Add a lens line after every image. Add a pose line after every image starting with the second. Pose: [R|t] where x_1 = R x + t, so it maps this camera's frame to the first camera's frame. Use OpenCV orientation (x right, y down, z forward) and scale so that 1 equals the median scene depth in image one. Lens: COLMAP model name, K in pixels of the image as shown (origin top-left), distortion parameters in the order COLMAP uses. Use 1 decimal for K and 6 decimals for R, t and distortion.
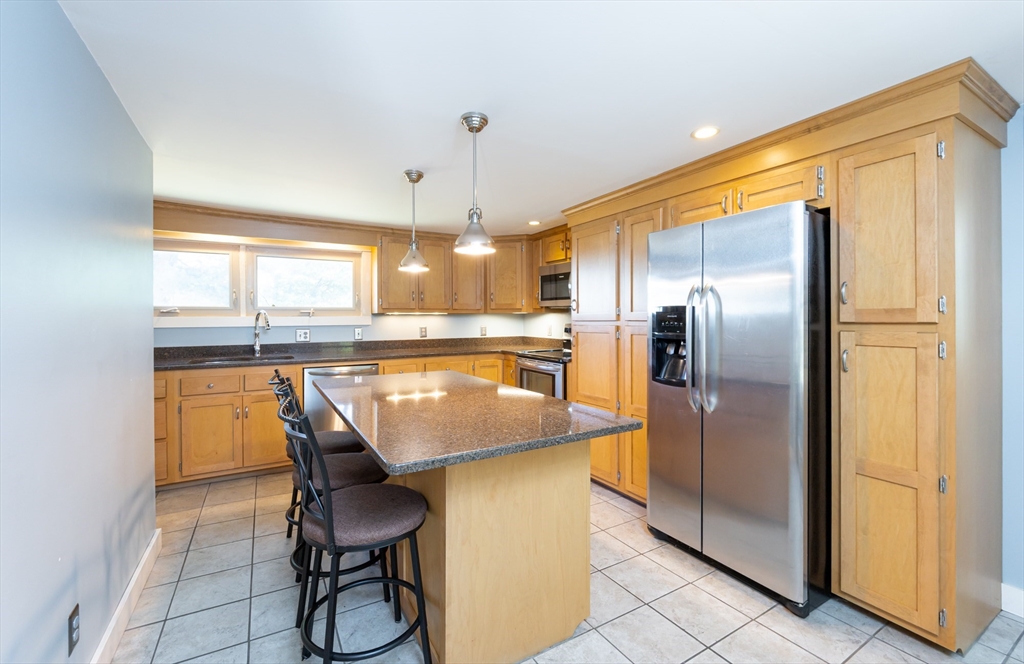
lens RADIAL K [[430.1, 0, 511.9], [0, 430.1, 323.4], [0, 0, 1]] dist [0.002126, 0.000046]
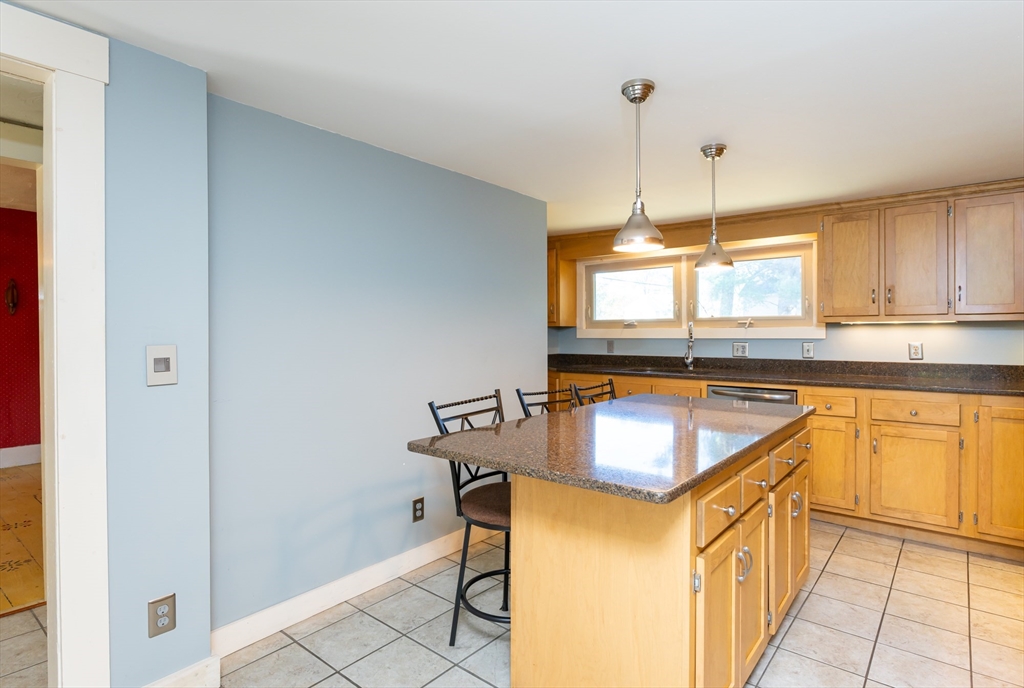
lens RADIAL K [[536.0, 0, 512.2], [0, 536.0, 338.6], [0, 0, 1]] dist [-0.004699, -0.000365]
pose [[0.337414, 0.013876, -0.941254, 0.396989], [-0.008766, 0.999894, 0.011598, -0.002911], [0.941316, 0.004338, 0.337500, 0.215956]]
